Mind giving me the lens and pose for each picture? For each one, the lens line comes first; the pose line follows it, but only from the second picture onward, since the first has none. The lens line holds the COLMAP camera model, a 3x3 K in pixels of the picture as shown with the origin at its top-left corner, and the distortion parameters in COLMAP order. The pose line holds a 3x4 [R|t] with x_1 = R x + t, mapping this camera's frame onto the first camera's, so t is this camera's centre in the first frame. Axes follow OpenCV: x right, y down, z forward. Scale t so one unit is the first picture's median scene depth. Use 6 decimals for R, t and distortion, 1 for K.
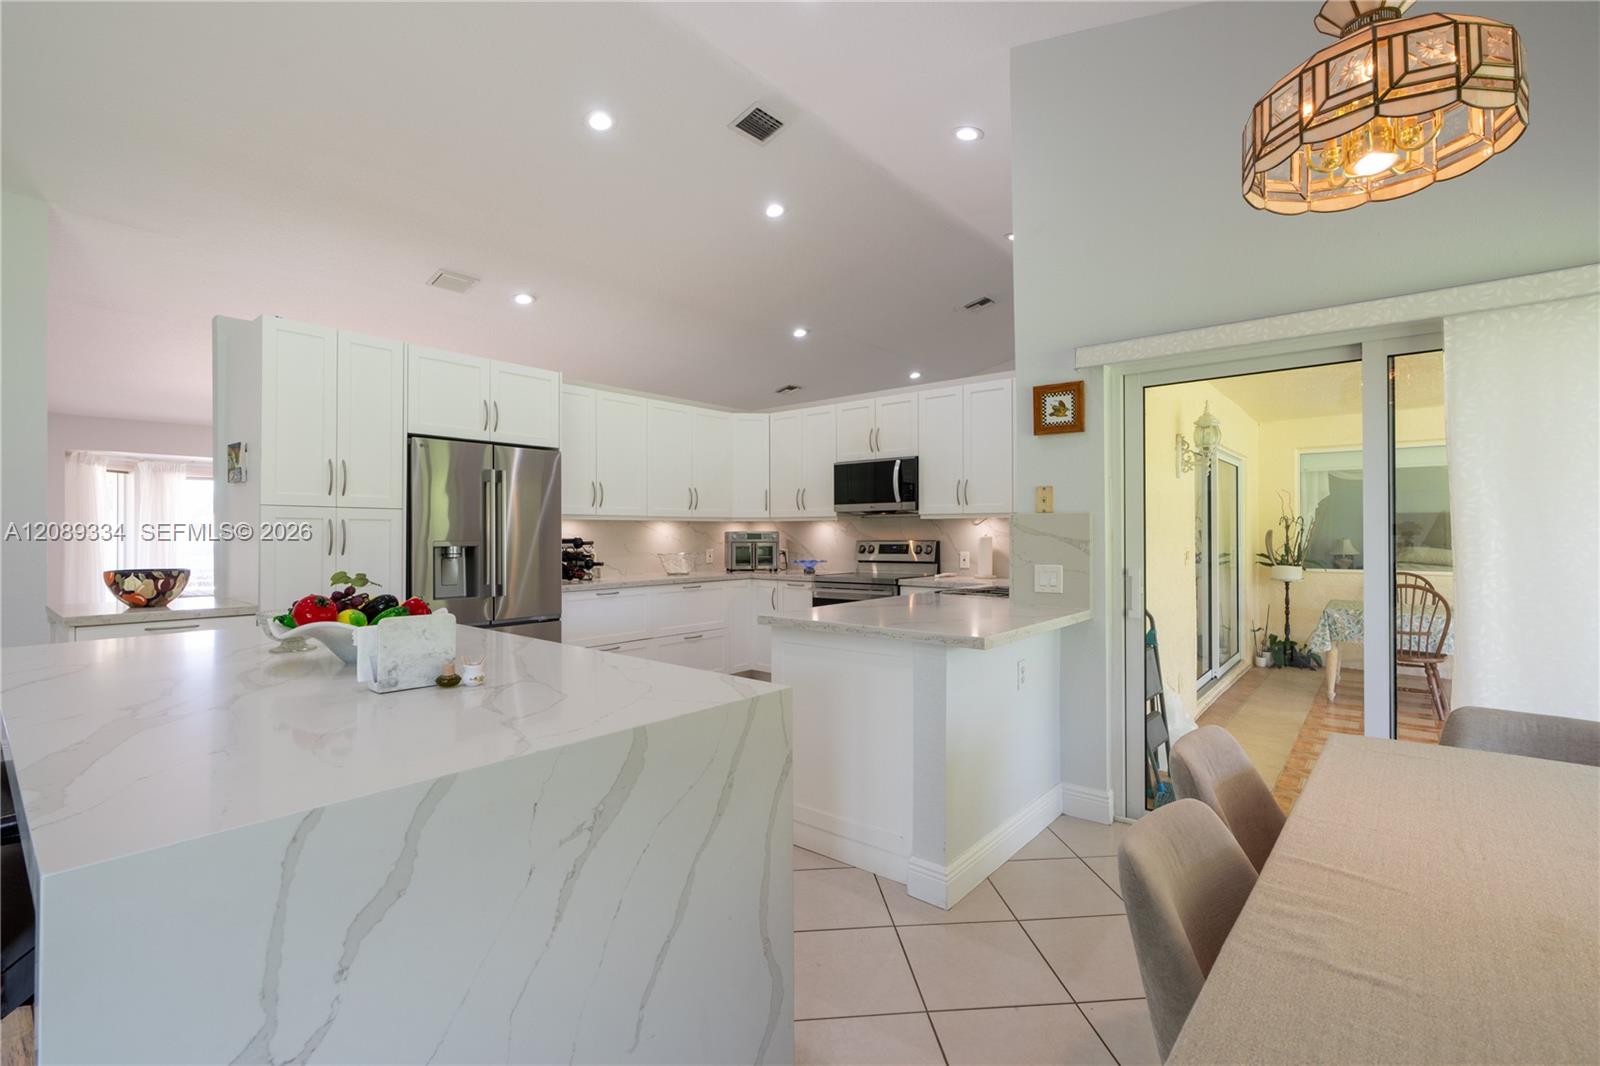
lens RADIAL K [[713.5, 0, 797.4], [0, 713.5, 530.4], [0, 0, 1]] dist [-0.004812, 0.001547]
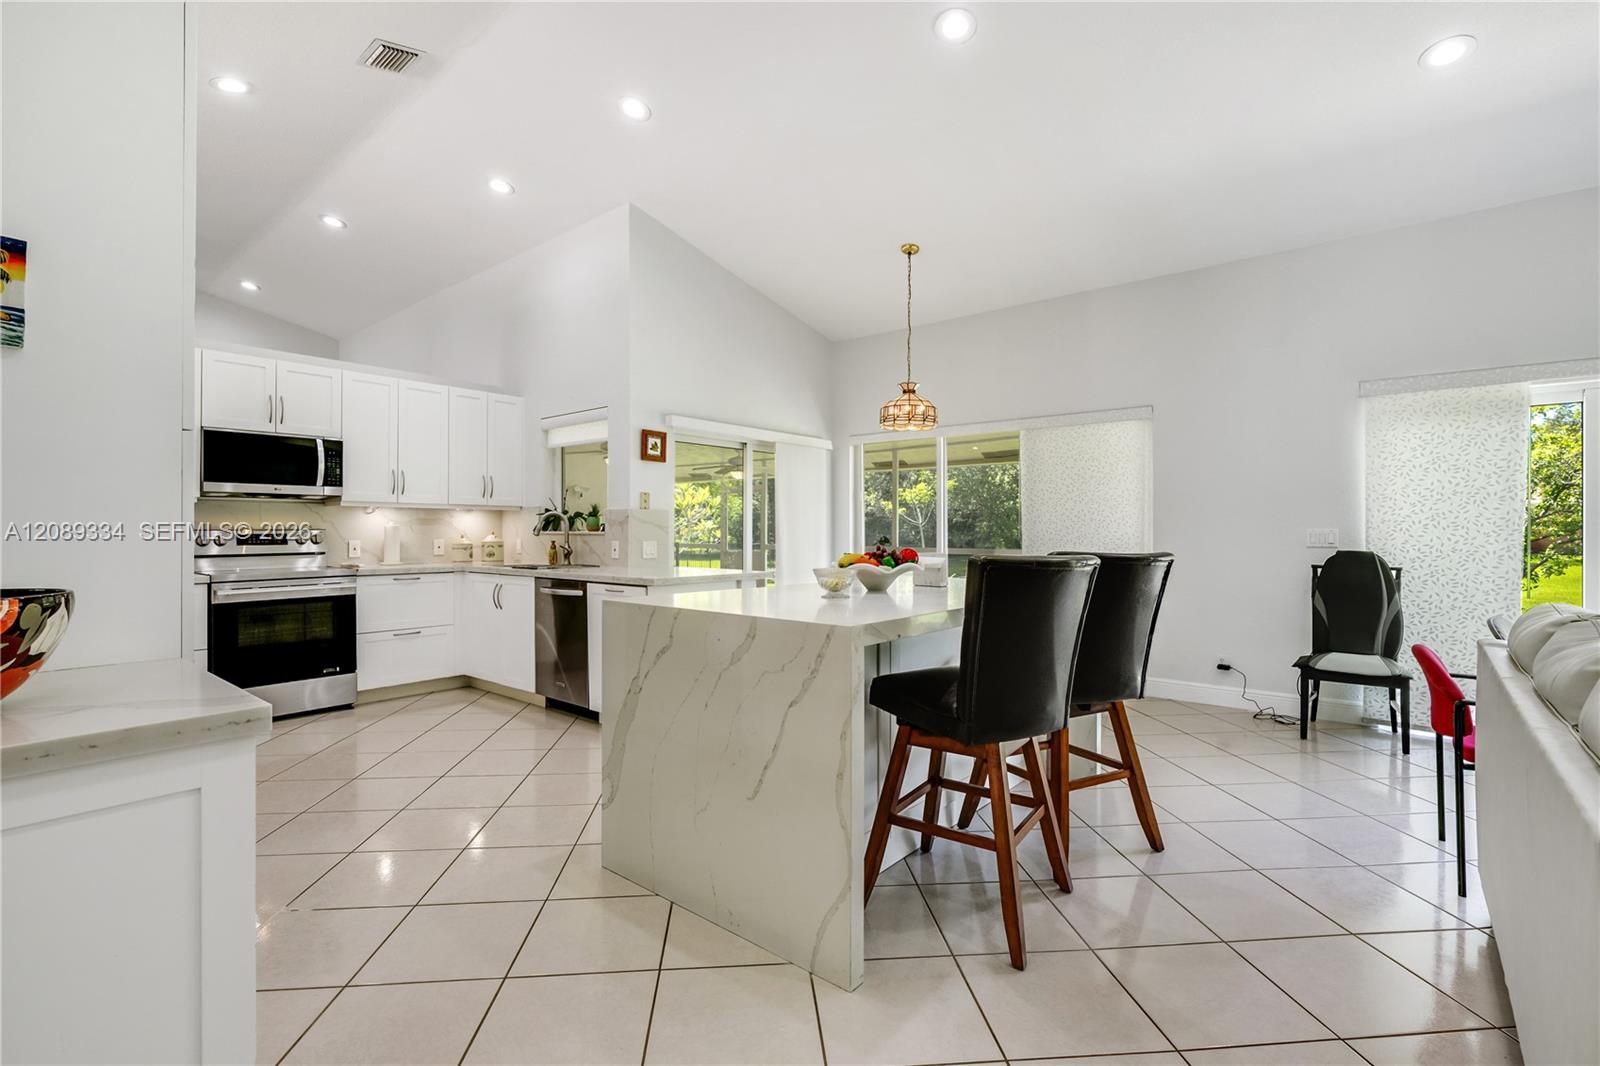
lens RADIAL K [[713.5, 0, 805.0], [0, 713.5, 529.4], [0, 0, 1]] dist [-0.004812, 0.001547]
pose [[-0.007433, 0.006079, 0.999954, -0.726287], [-0.004605, 0.999971, -0.006113, 0.016780], [-0.999962, -0.004650, -0.007404, 0.377411]]
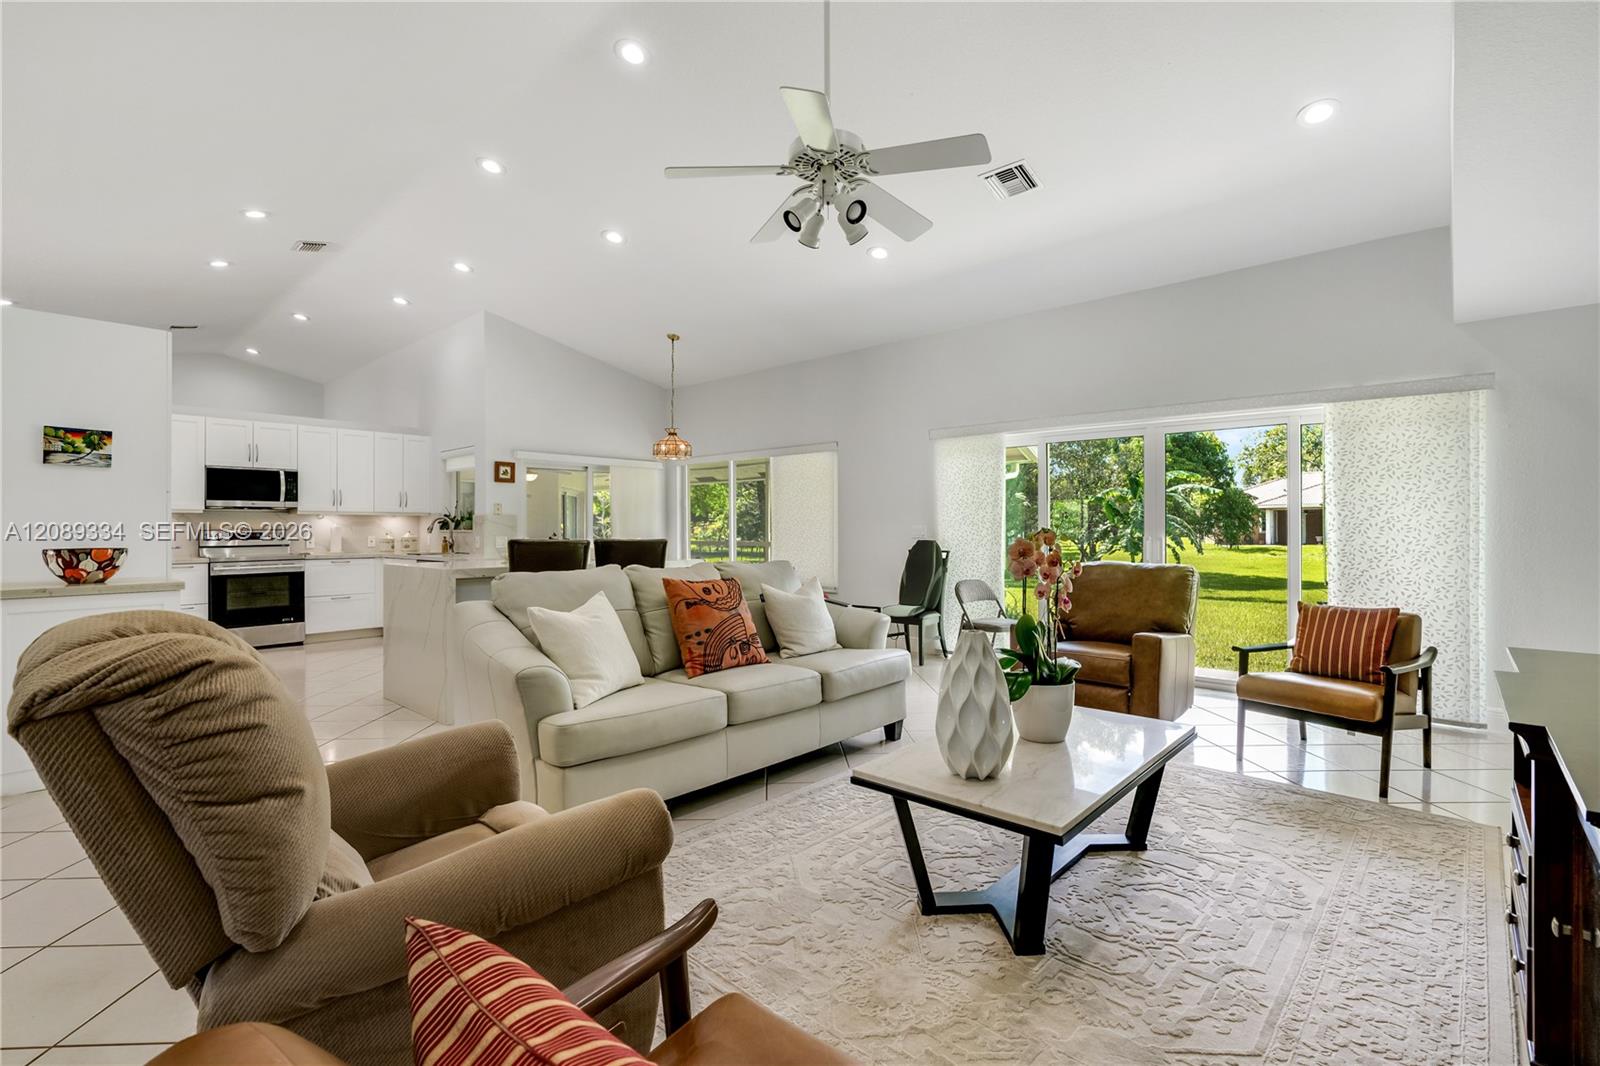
lens RADIAL K [[713.5, 0, 808.0], [0, 713.5, 526.6], [0, 0, 1]] dist [-0.004812, 0.001547]
pose [[0.029979, 0.006960, 0.999526, -1.158855], [0.000262, 0.999976, -0.006971, 0.018431], [-0.999550, 0.000471, 0.029977, -0.061963]]
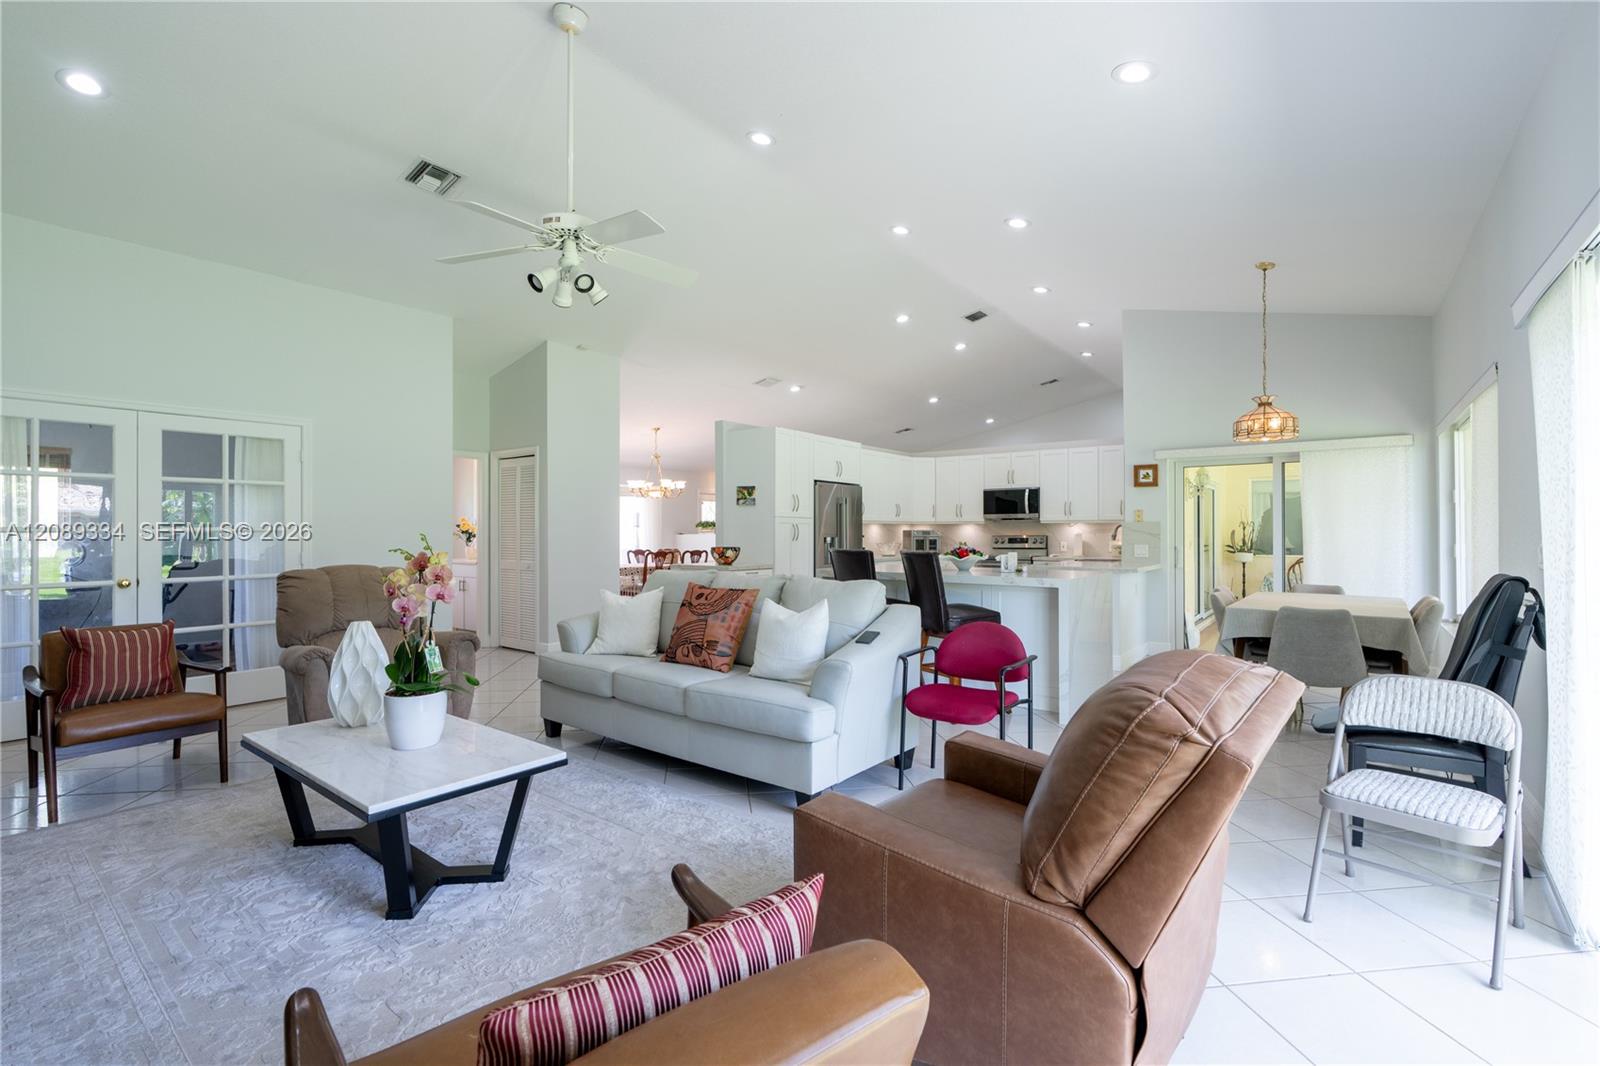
lens RADIAL K [[713.5, 0, 798.4], [0, 713.5, 530.4], [0, 0, 1]] dist [-0.004812, 0.001547]
pose [[0.999025, 0.002652, 0.044061, -0.472083], [-0.002657, 0.999996, 0.000056, 0.002974], [-0.044061, -0.000173, 0.999029, -0.684075]]
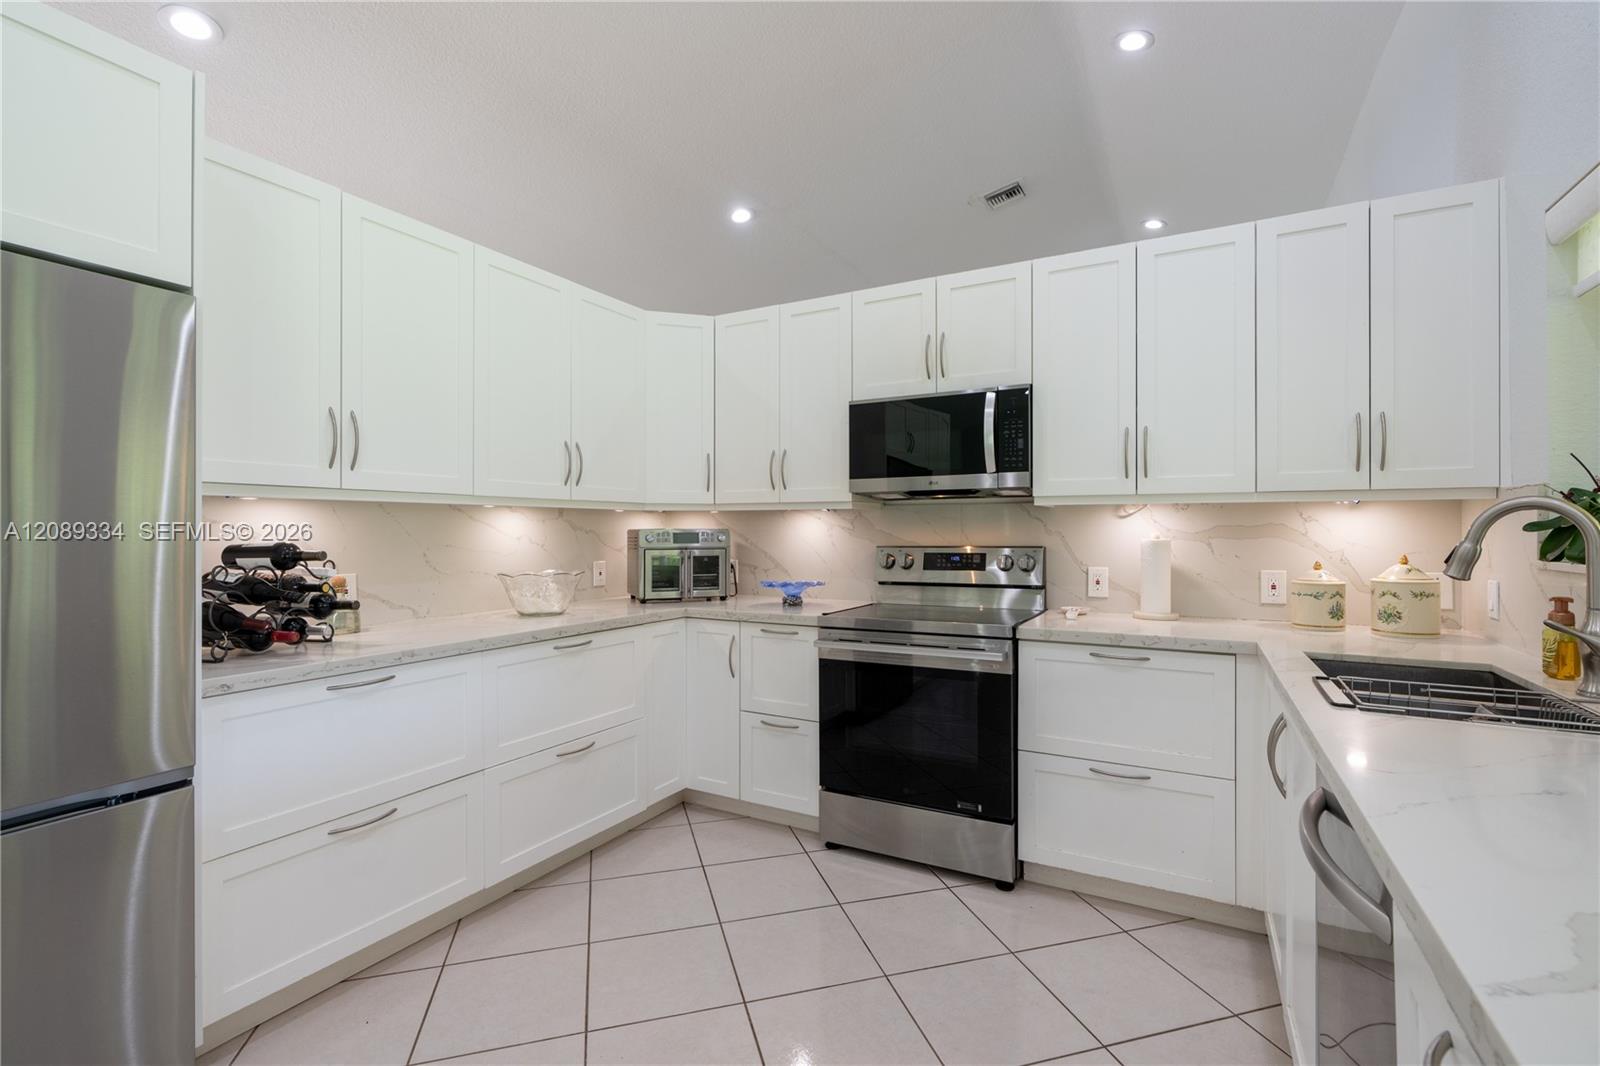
lens RADIAL K [[713.5, 0, 796.2], [0, 713.5, 523.8], [0, 0, 1]] dist [-0.004812, 0.001547]
pose [[0.981241, 0.004317, 0.192735, -0.092591], [-0.003153, 0.999975, -0.006345, 0.001070], [-0.192758, 0.005619, 0.981230, 0.496903]]
